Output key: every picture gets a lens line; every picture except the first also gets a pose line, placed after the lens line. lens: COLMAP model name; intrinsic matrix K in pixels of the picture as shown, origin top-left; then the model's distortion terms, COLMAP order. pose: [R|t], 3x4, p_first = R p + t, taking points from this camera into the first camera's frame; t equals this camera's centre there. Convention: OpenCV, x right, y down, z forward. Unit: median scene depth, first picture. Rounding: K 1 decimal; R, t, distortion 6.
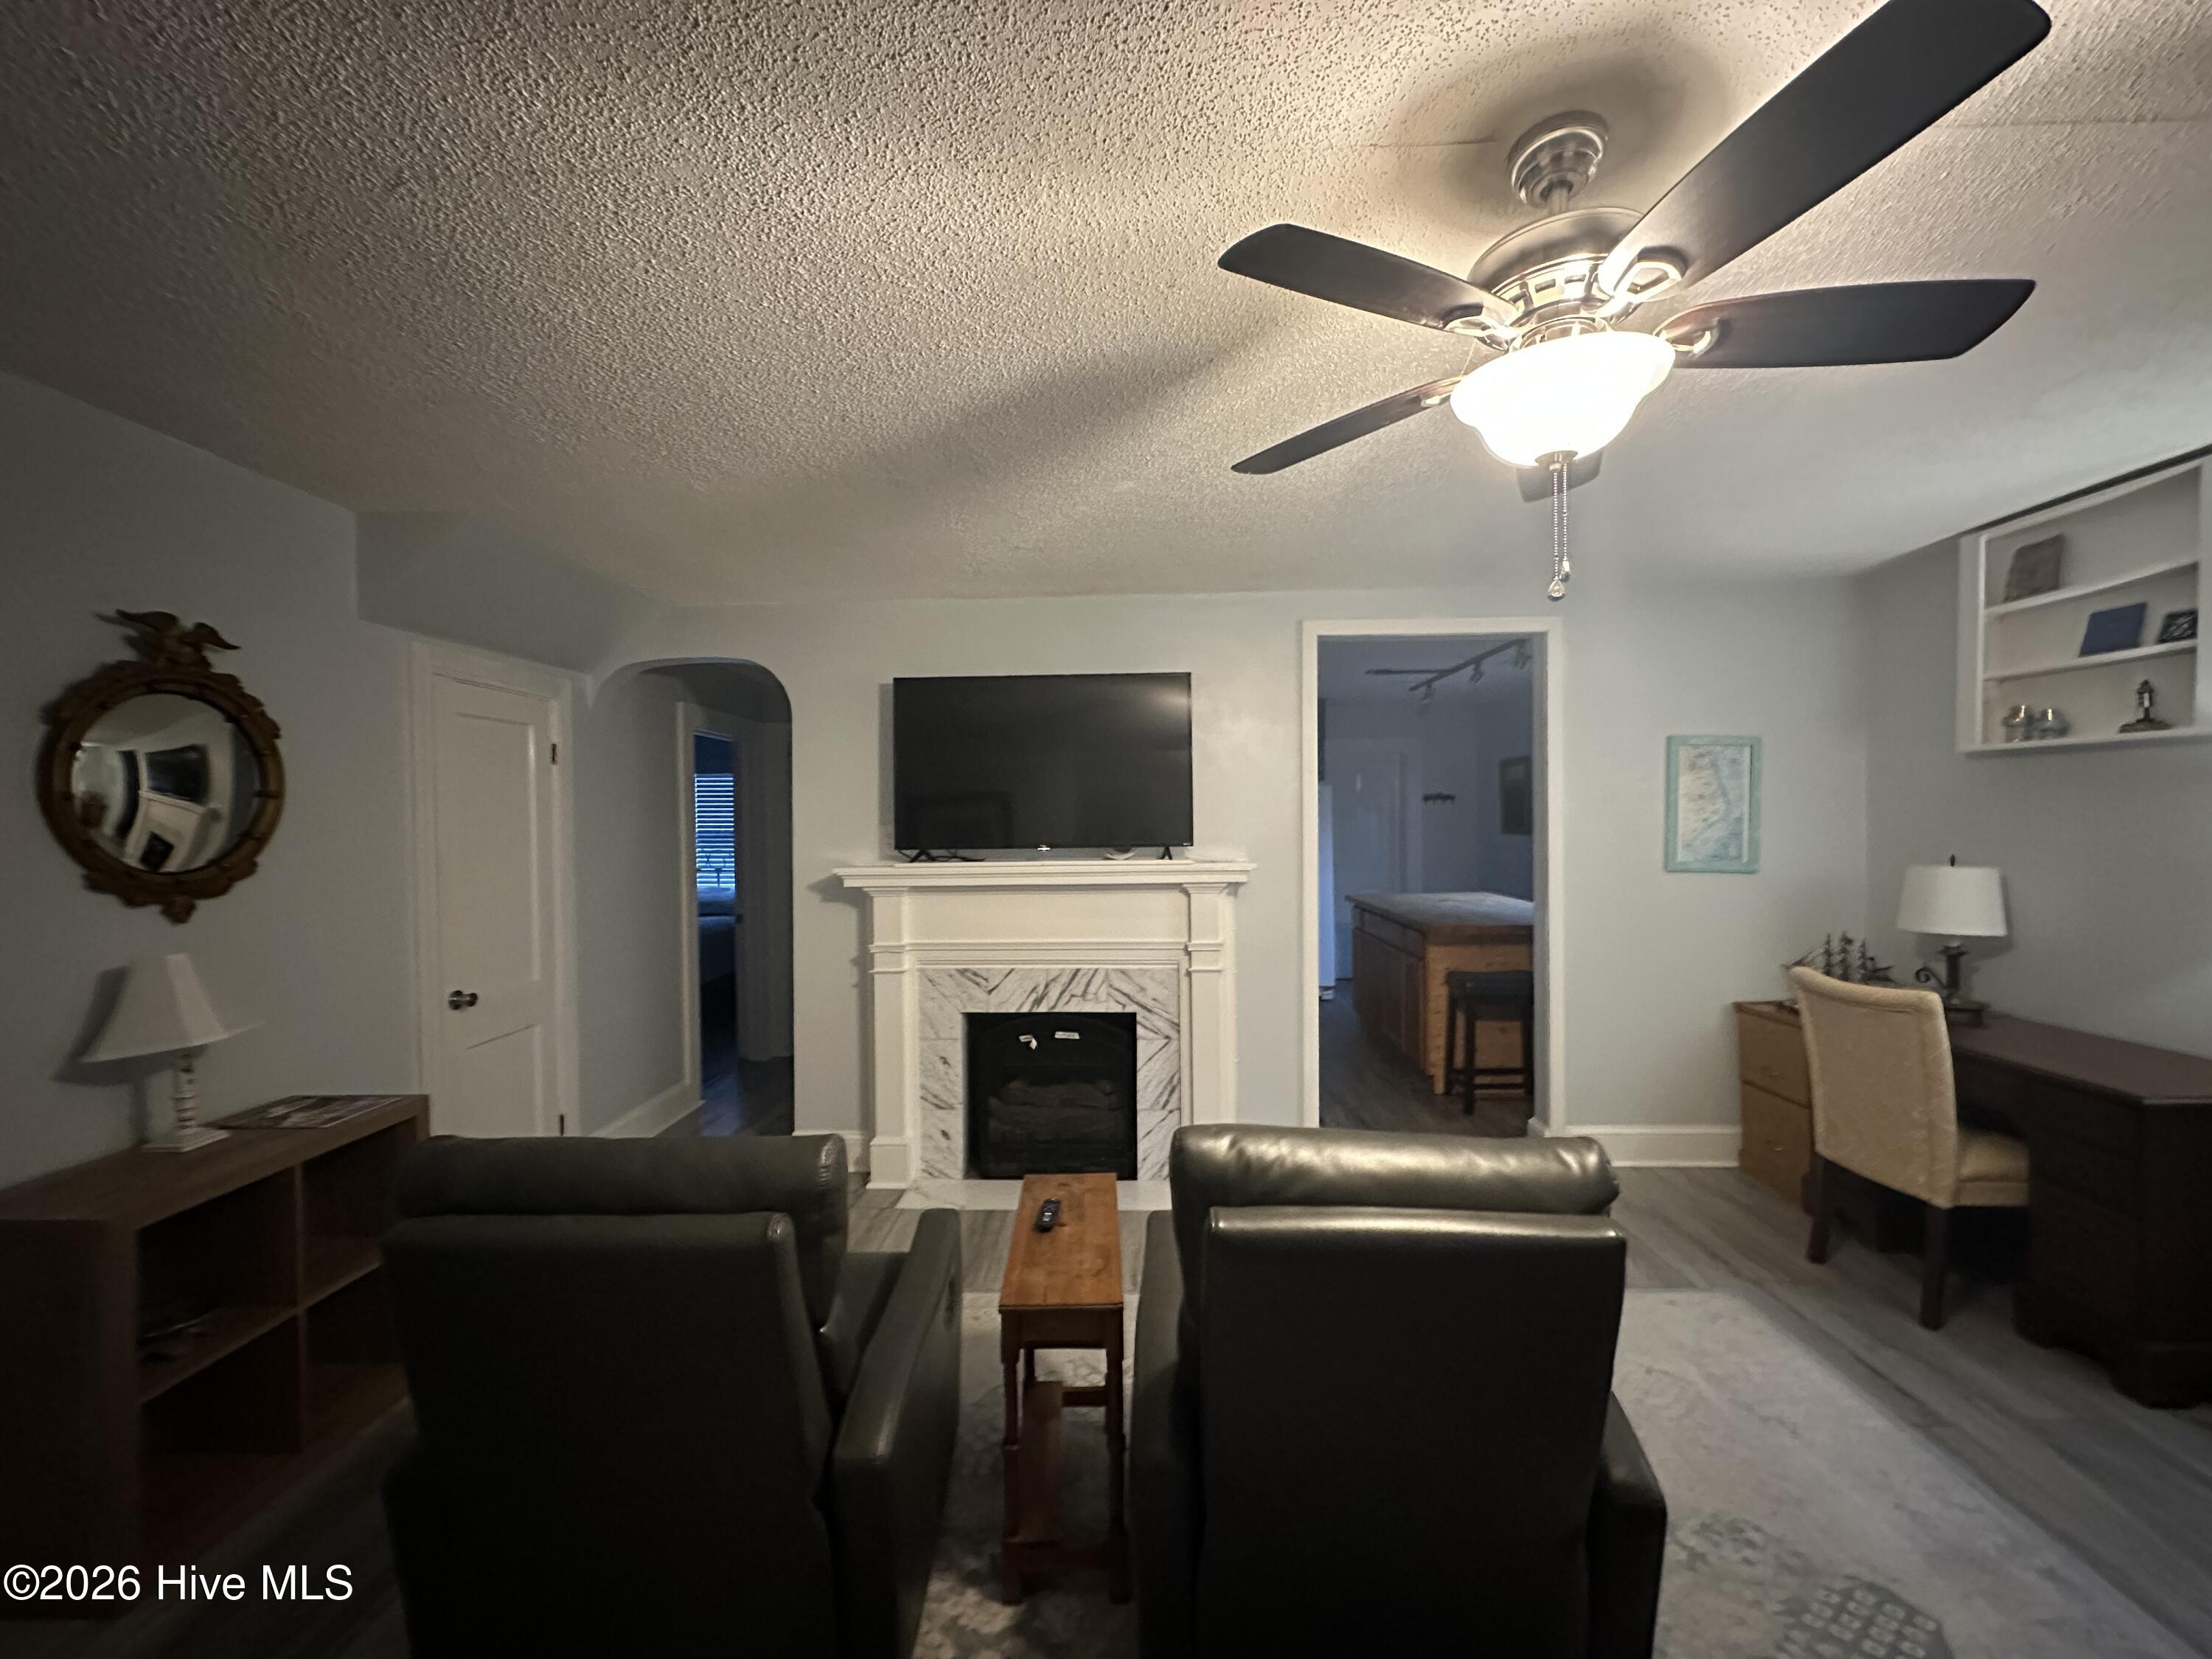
lens RADIAL K [[881.5, 0, 1105.7], [0, 881.5, 831.8], [0, 0, 1]] dist [-0.000150, 0.000068]
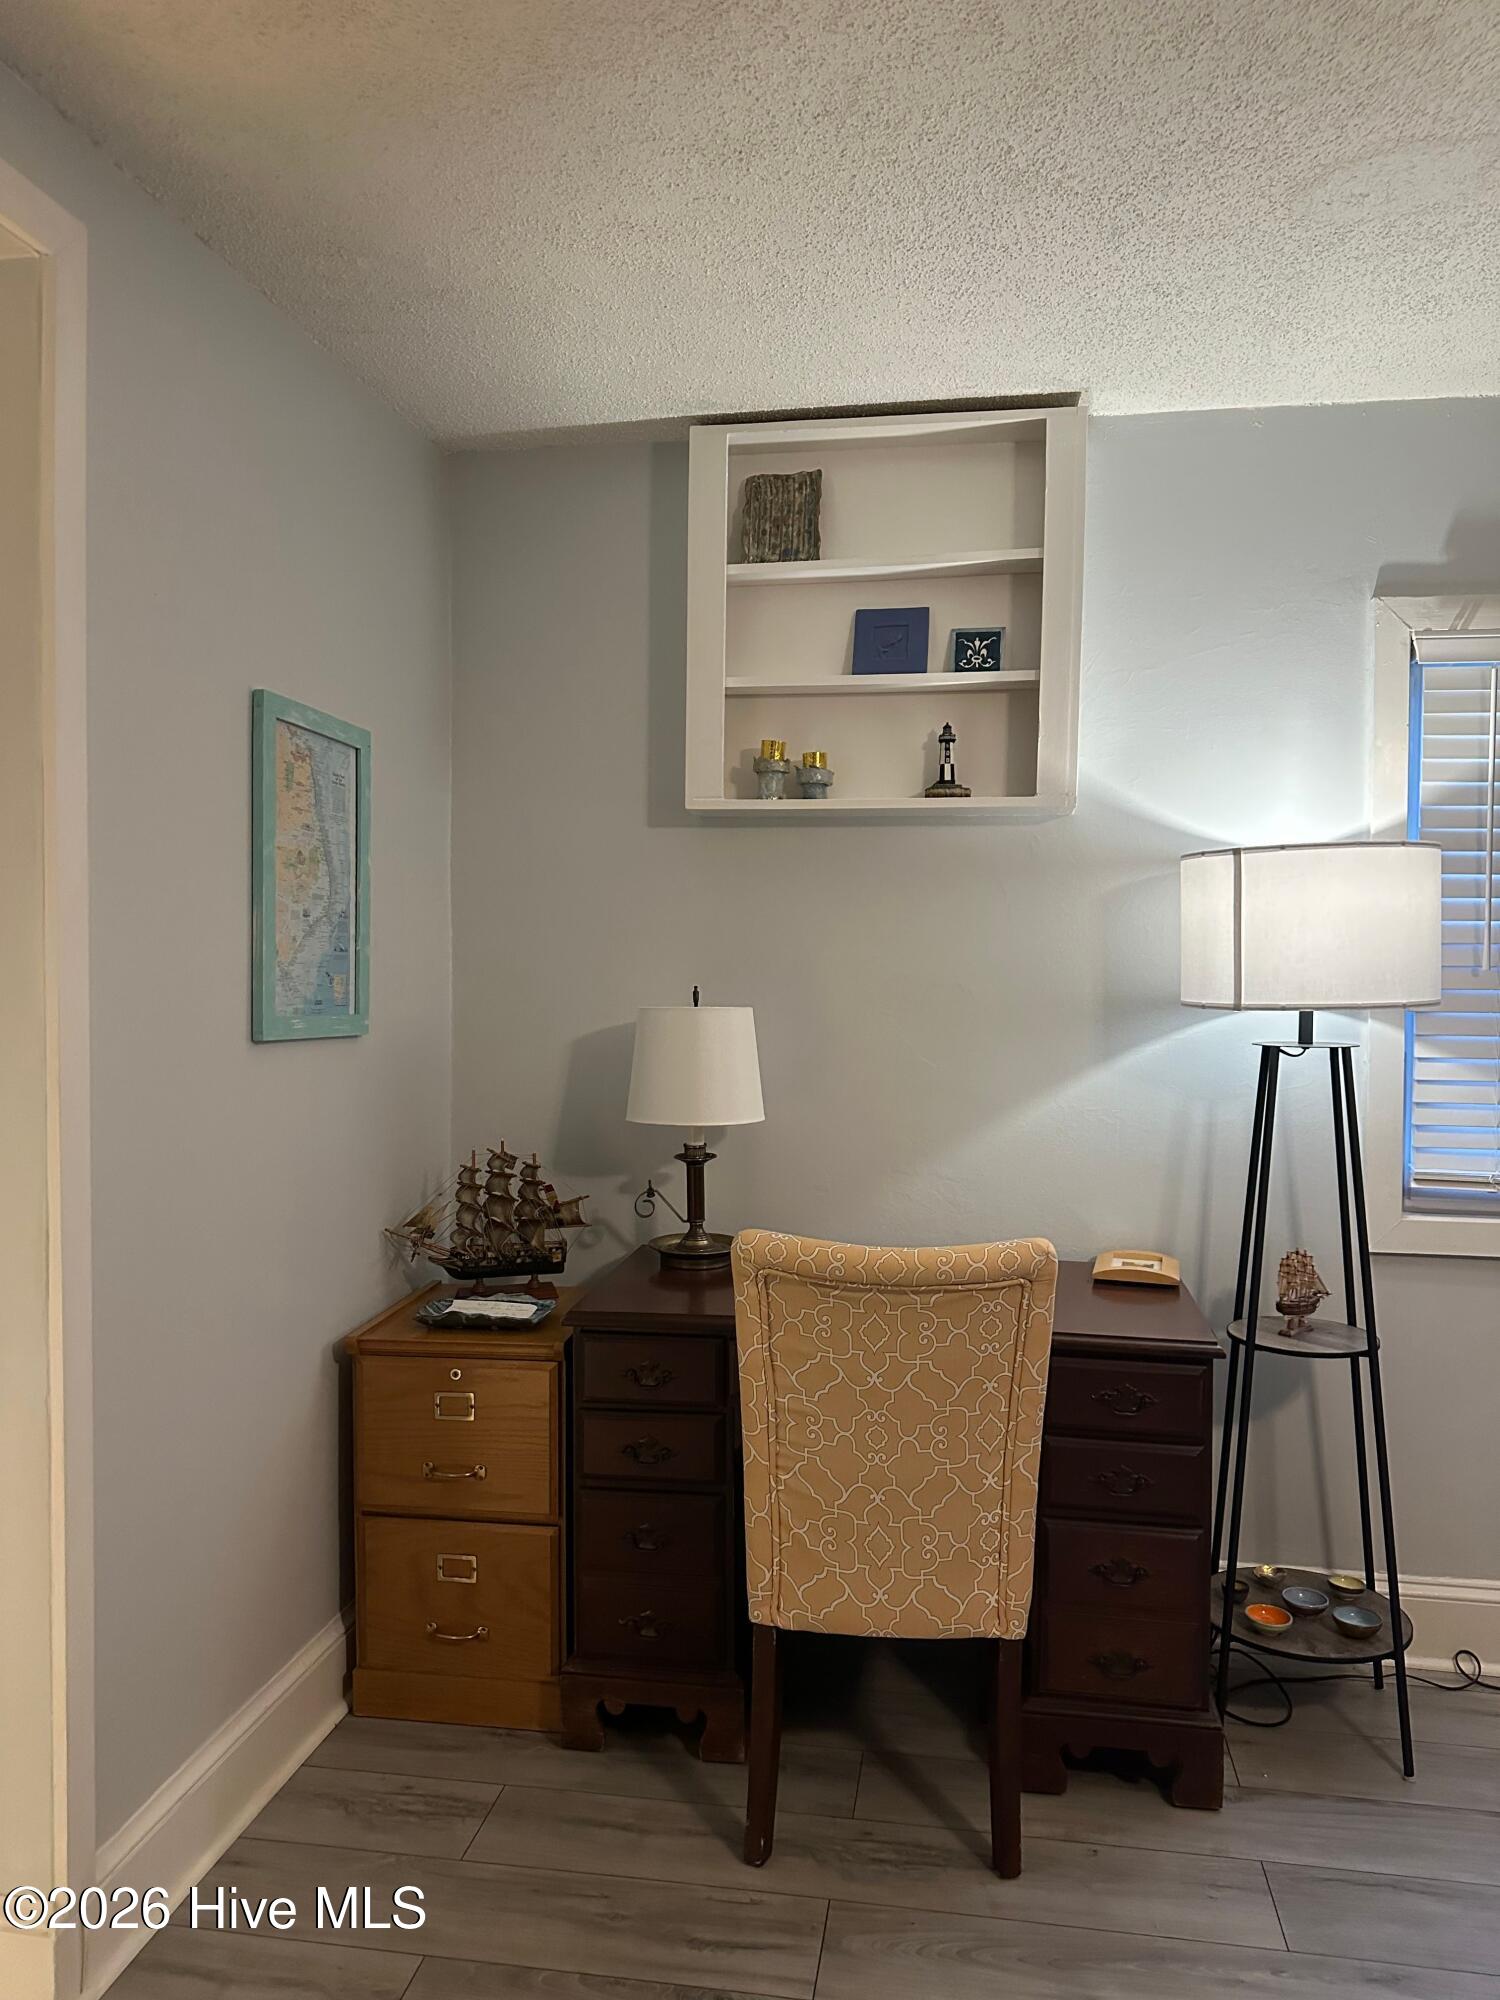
lens RADIAL K [[1417.8, 0, 753.1], [0, 1417.8, 1007.8], [0, 0, 1]] dist [0.063799, -0.000132]
pose [[0.126521, -0.028636, 0.991551, 0.057740], [0.002123, 0.999589, 0.028597, 0.013784], [-0.991962, -0.001513, 0.126530, 0.879173]]
